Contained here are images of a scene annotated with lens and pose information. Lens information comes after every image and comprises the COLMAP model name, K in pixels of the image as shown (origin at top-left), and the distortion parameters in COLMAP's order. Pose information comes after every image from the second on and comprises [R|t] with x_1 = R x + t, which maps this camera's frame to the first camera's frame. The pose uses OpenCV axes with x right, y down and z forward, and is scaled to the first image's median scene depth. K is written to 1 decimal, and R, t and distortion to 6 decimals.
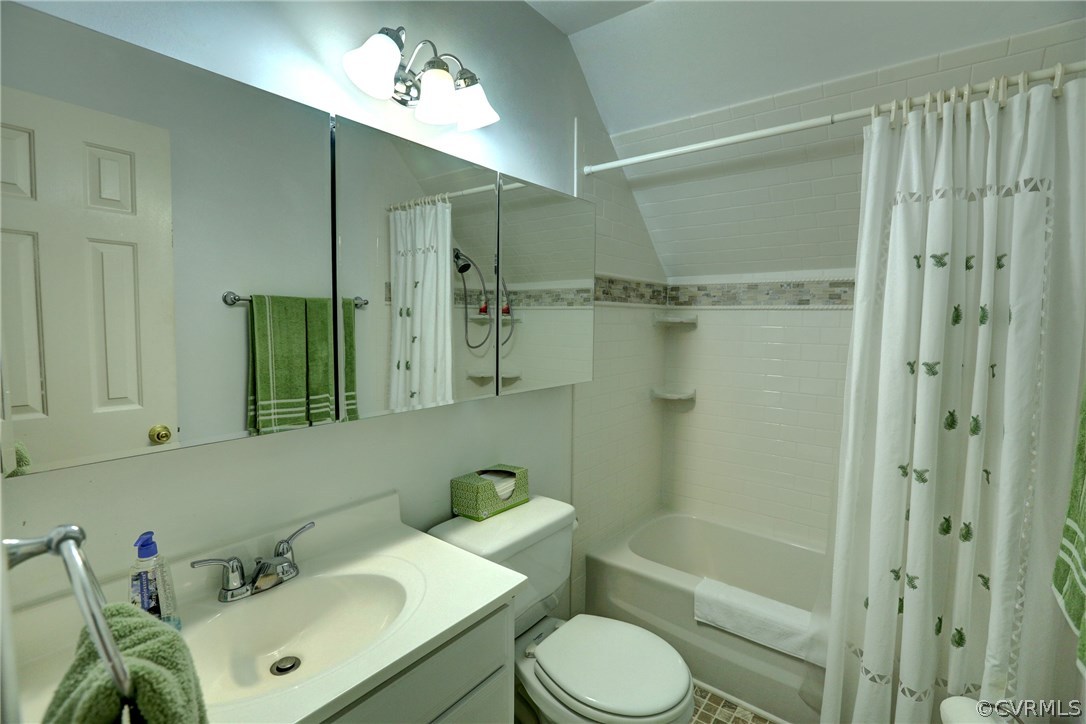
lens RADIAL K [[492.9, 0, 543.0], [0, 492.9, 362.0], [0, 0, 1]] dist [-0.043217, 0.012828]
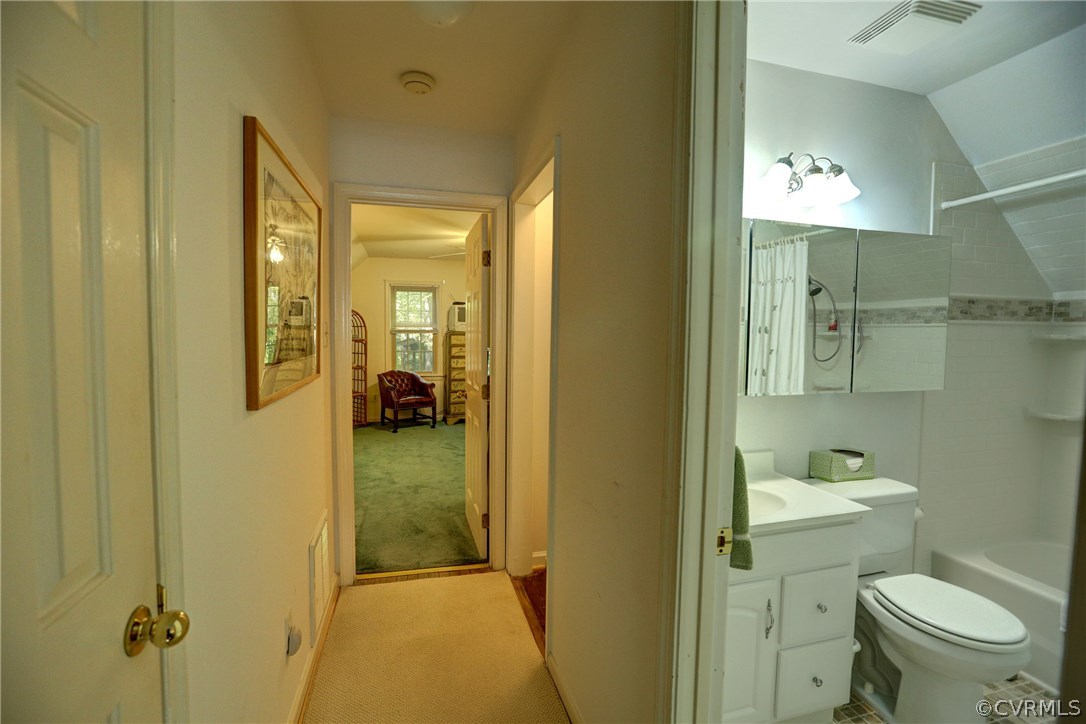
lens RADIAL K [[492.9, 0, 543.0], [0, 492.9, 362.0], [0, 0, 1]] dist [-0.043217, 0.012828]
pose [[0.805377, 0.032246, -0.591886, 0.007245], [-0.051226, 0.998570, -0.015300, 0.029618], [0.590546, 0.042642, 0.805877, -0.353341]]
